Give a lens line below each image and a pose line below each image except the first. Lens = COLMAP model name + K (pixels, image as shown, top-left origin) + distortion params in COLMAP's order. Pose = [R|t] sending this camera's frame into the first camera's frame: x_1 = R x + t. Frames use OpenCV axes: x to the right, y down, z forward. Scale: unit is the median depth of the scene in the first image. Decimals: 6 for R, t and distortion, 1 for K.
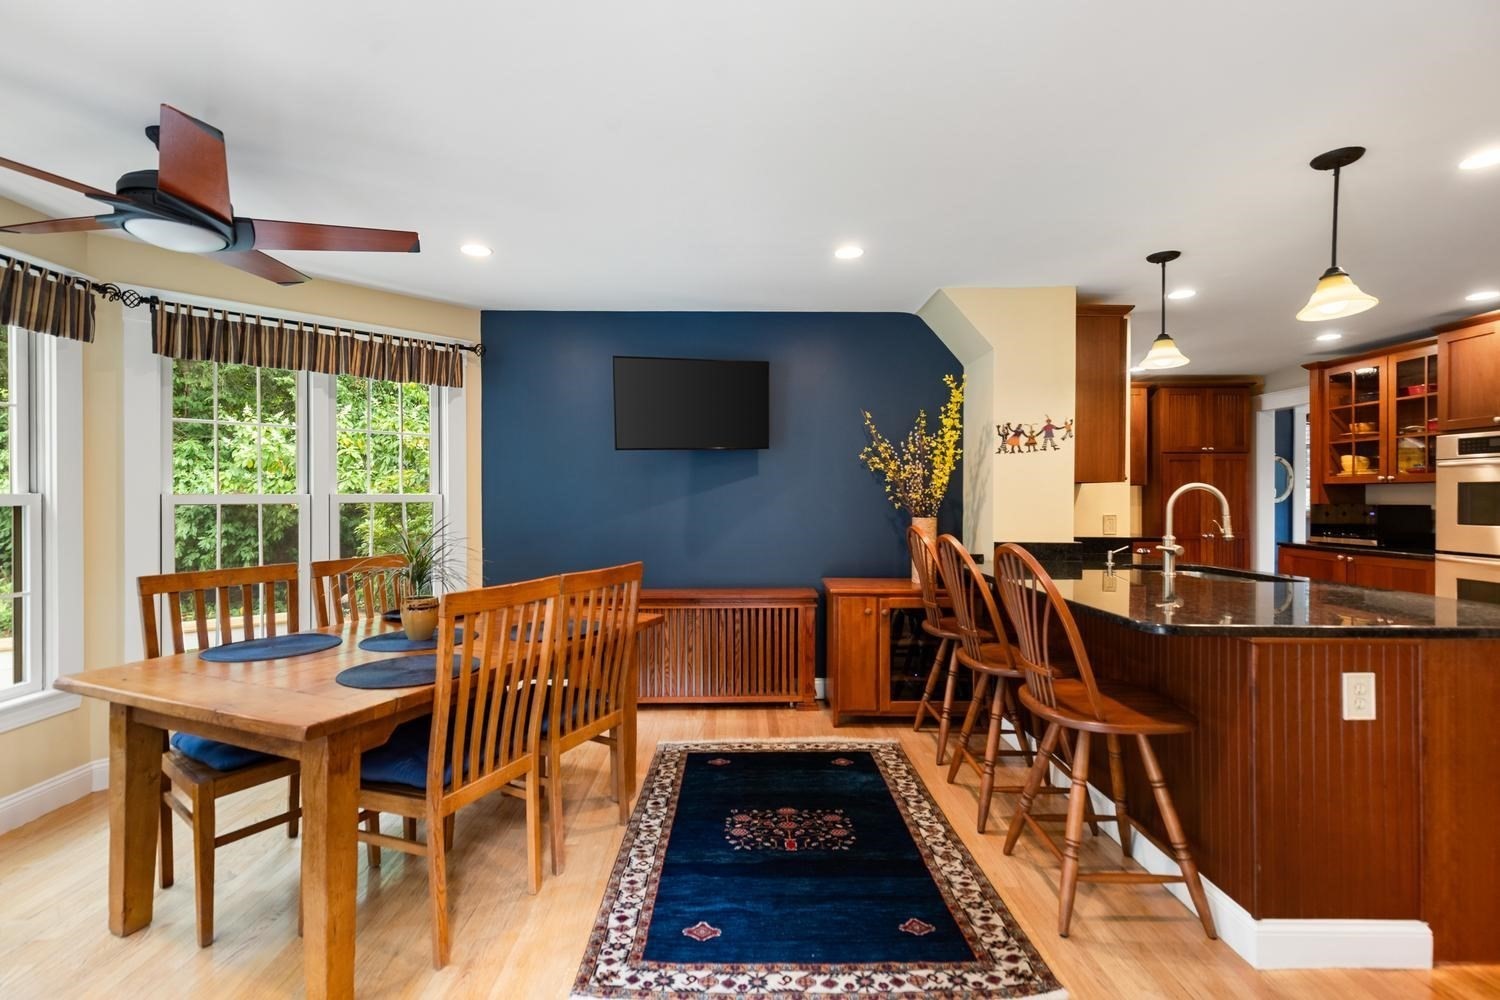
lens RADIAL K [[708.8, 0, 746.9], [0, 708.8, 499.7], [0, 0, 1]] dist [0.007130, -0.001041]
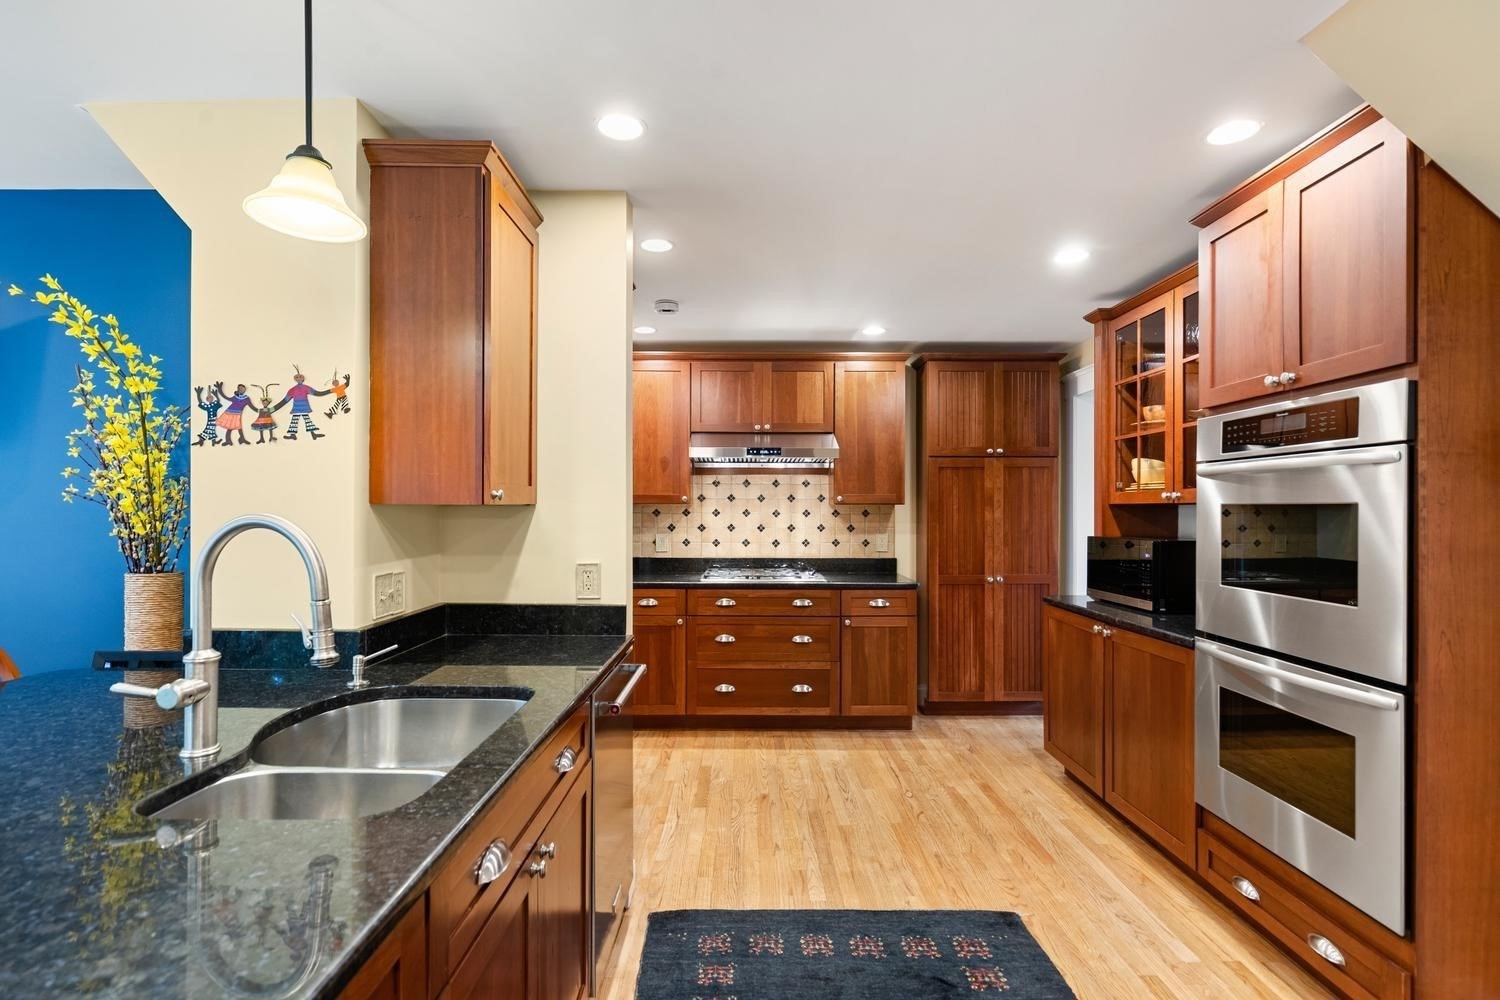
lens RADIAL K [[717.5, 0, 760.0], [0, 717.5, 503.2], [0, 0, 1]] dist [-0.000488, -0.000710]
pose [[0.999739, 0.001222, -0.022820, 0.715481], [-0.001505, 0.999922, -0.012393, -0.019369], [0.022803, 0.012424, 0.999663, 0.495991]]
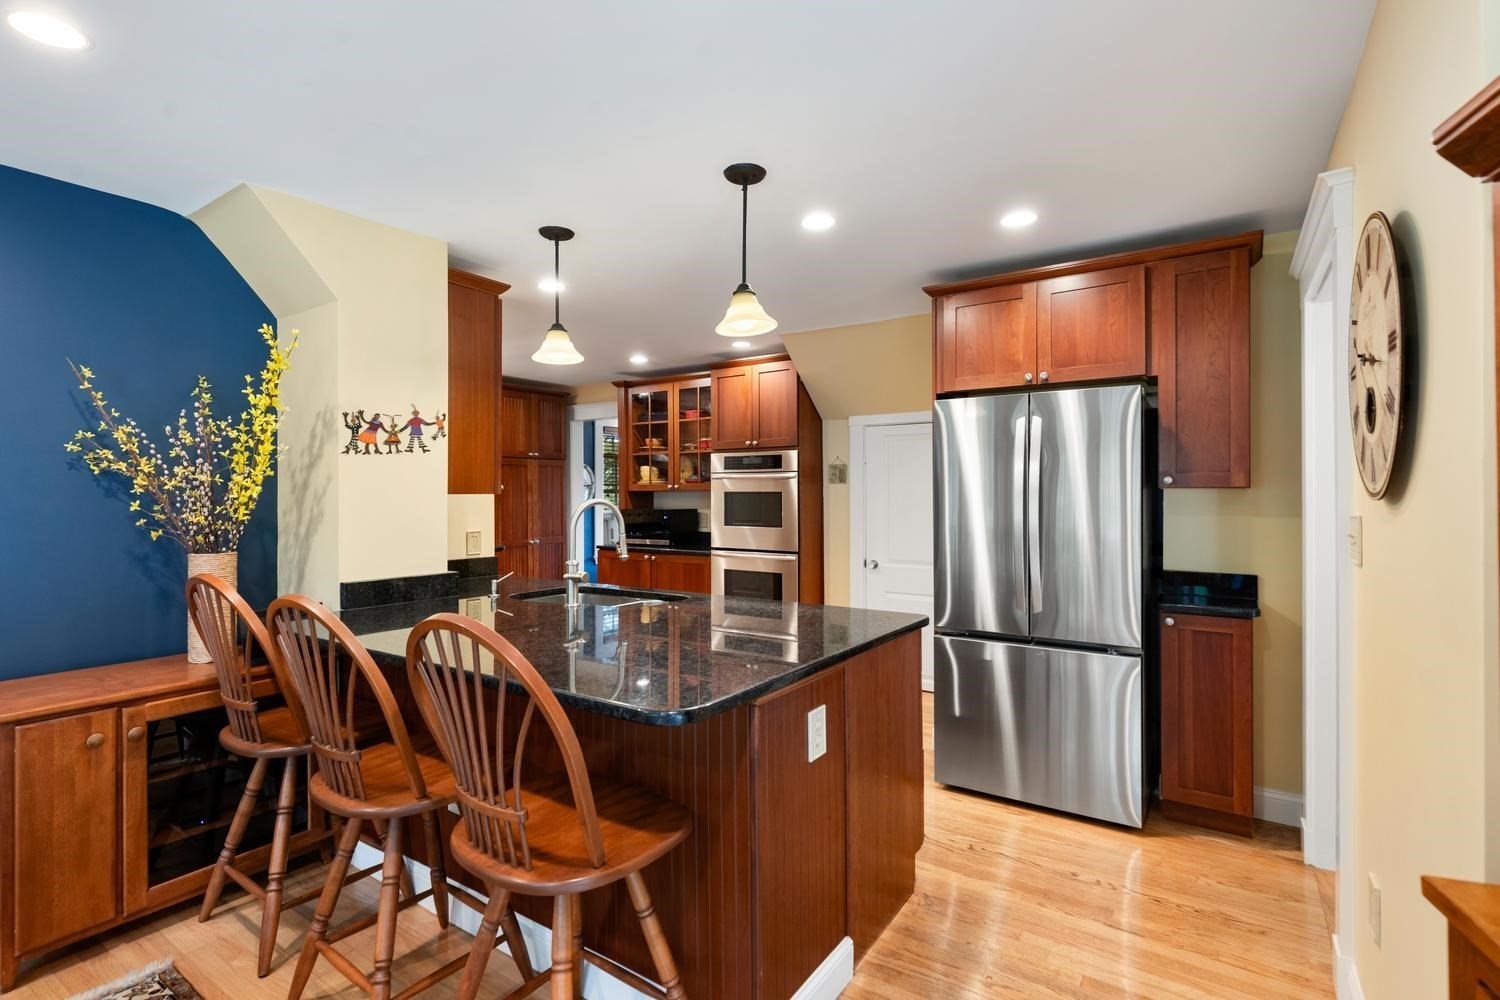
lens RADIAL K [[708.8, 0, 749.4], [0, 708.8, 494.6], [0, 0, 1]] dist [0.007130, -0.001041]
pose [[0.579004, -0.004868, 0.815310, 0.018200], [0.005847, 0.999981, 0.001819, -0.023246], [-0.815304, 0.003714, 0.579022, 0.268594]]
